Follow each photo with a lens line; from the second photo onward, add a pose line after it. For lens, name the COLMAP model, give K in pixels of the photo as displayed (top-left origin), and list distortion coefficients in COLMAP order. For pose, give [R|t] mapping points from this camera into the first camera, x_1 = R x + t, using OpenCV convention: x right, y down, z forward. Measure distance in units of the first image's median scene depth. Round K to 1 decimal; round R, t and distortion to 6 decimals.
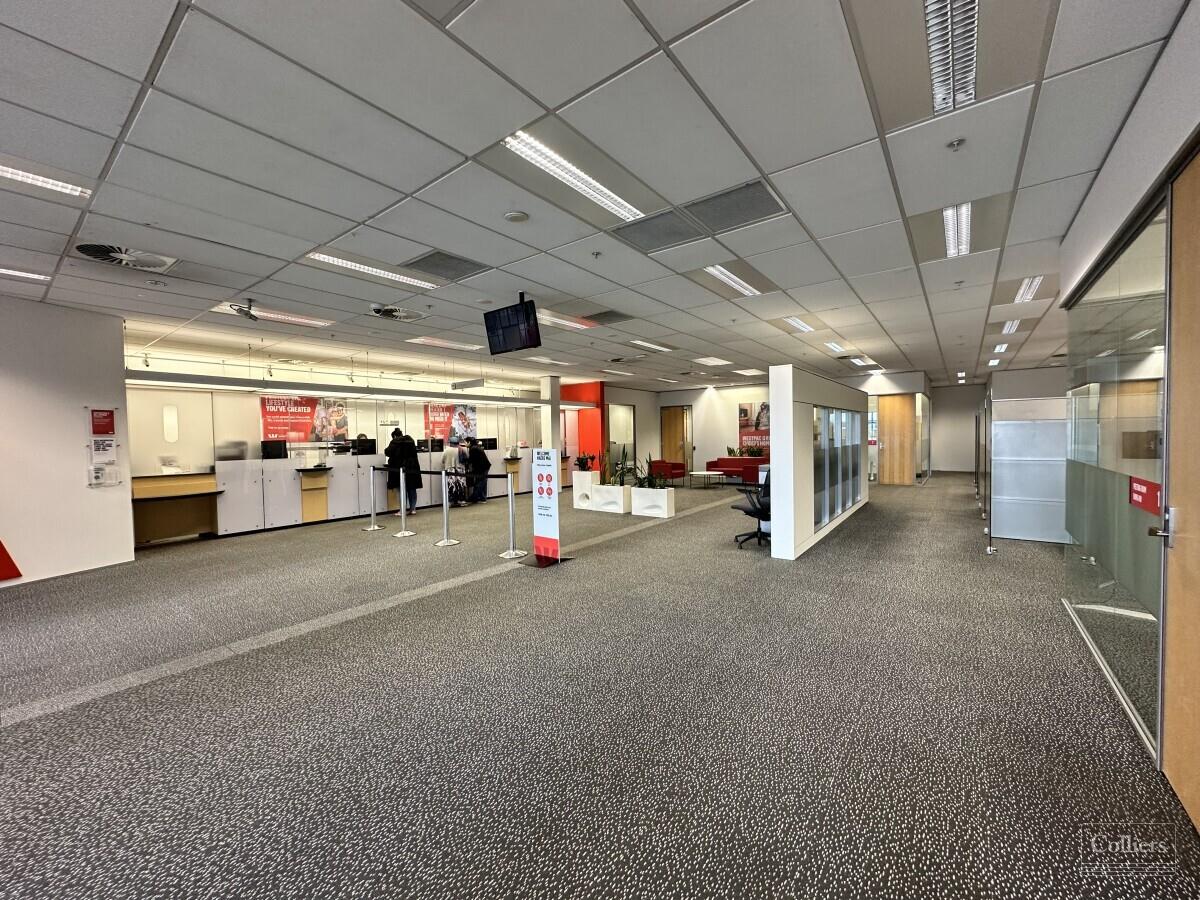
lens RADIAL K [[477.7, 0, 599.7], [0, 477.7, 449.6], [0, 0, 1]] dist [-0.002012, -0.000263]
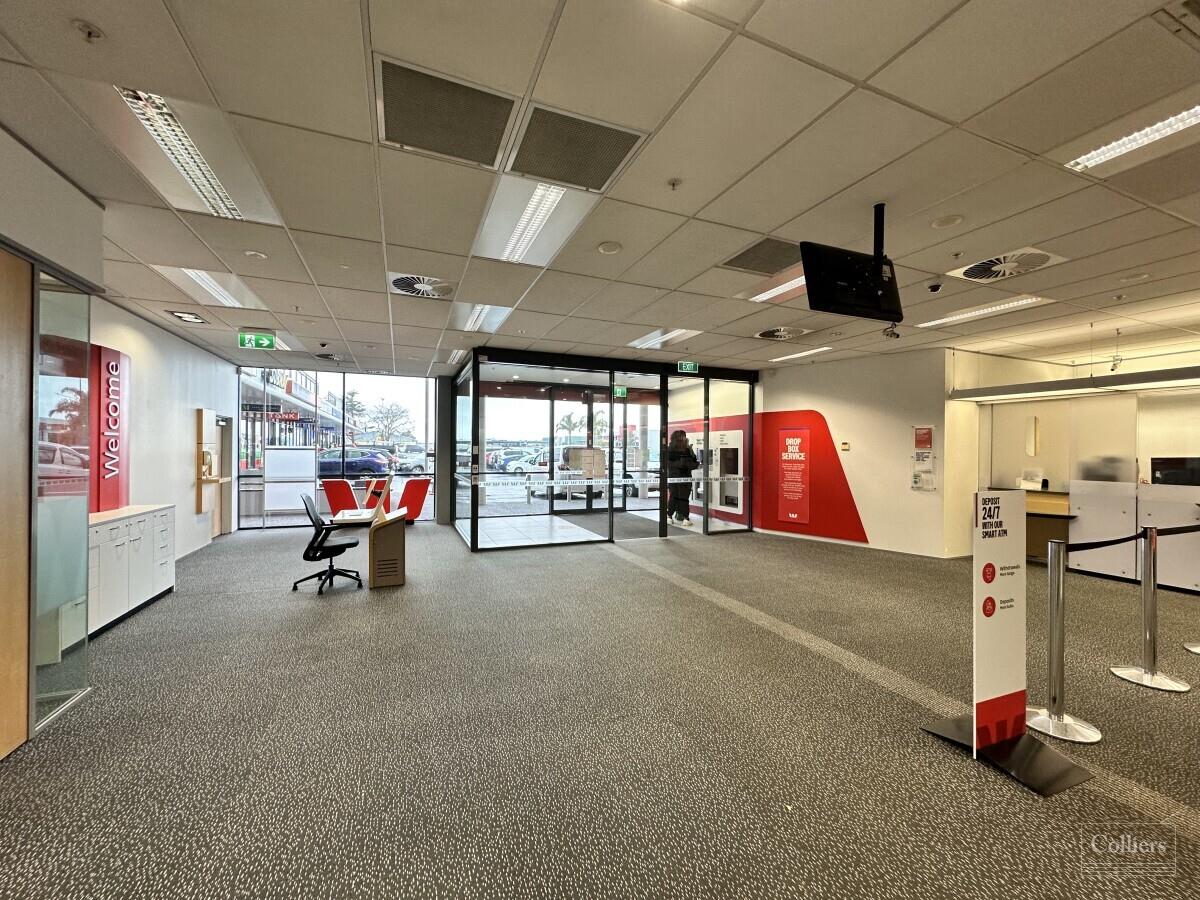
lens RADIAL K [[477.7, 0, 598.8], [0, 477.7, 449.7], [0, 0, 1]] dist [-0.002012, -0.000263]
pose [[-0.498260, 0.014034, -0.866914, 0.531794], [-0.025435, 0.999202, 0.030795, -0.052442], [0.866655, 0.037394, -0.497505, 1.070015]]
